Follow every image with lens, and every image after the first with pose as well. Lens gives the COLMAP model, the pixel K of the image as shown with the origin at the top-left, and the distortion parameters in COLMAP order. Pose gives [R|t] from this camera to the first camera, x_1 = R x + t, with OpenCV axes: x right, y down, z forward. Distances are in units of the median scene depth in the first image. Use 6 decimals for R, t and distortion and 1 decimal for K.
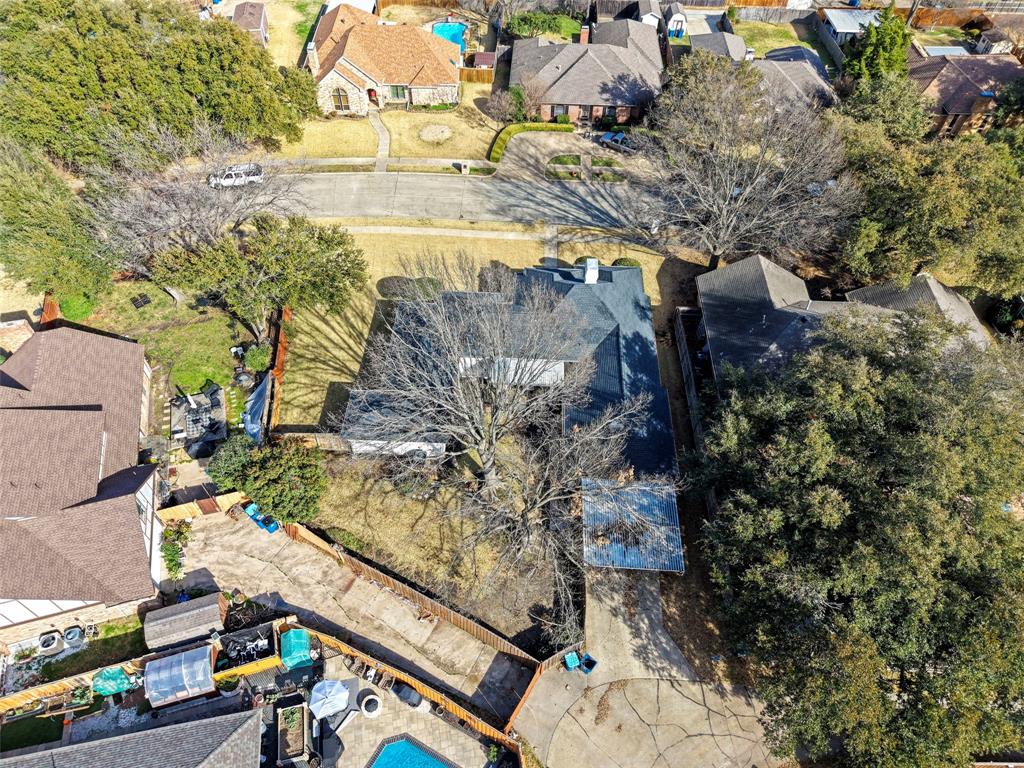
lens RADIAL K [[653.5, 0, 512.0], [0, 653.5, 384.0], [0, 0, 1]] dist [0.004945, 0.002300]
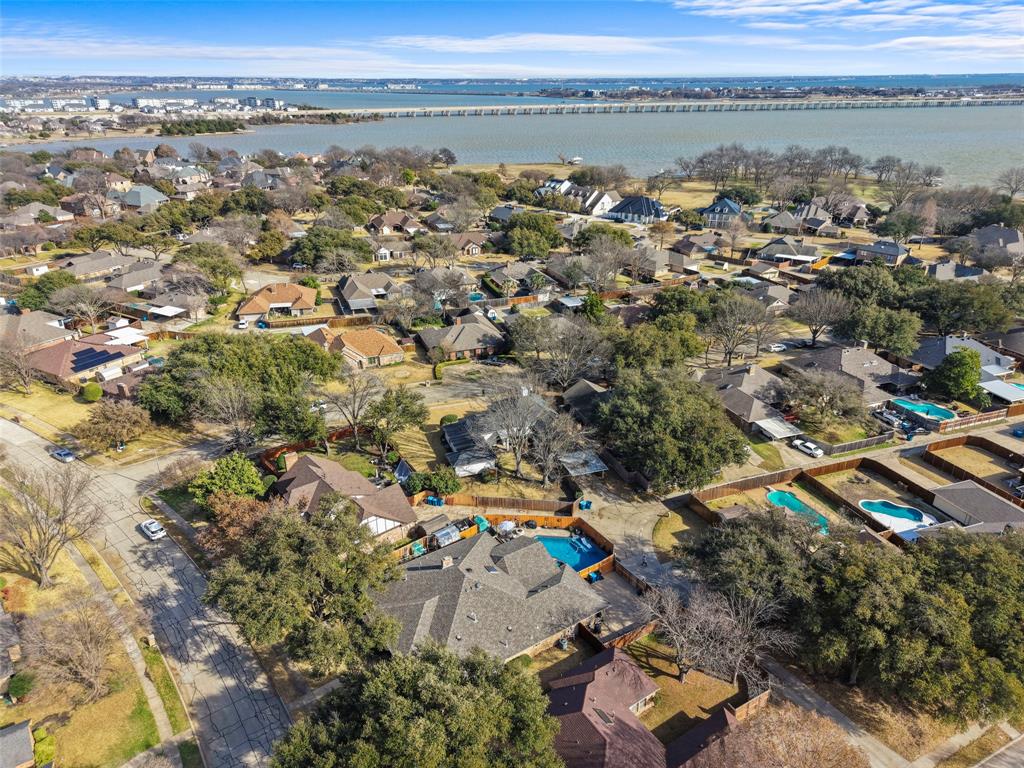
lens RADIAL K [[653.5, 0, 512.0], [0, 653.5, 384.0], [0, 0, 1]] dist [0.004945, 0.002300]
pose [[0.918471, -0.171989, 0.356132, -0.492915], [0.312283, 0.867932, -0.386229, 0.458728], [-0.242671, 0.465955, 0.850880, -0.651038]]
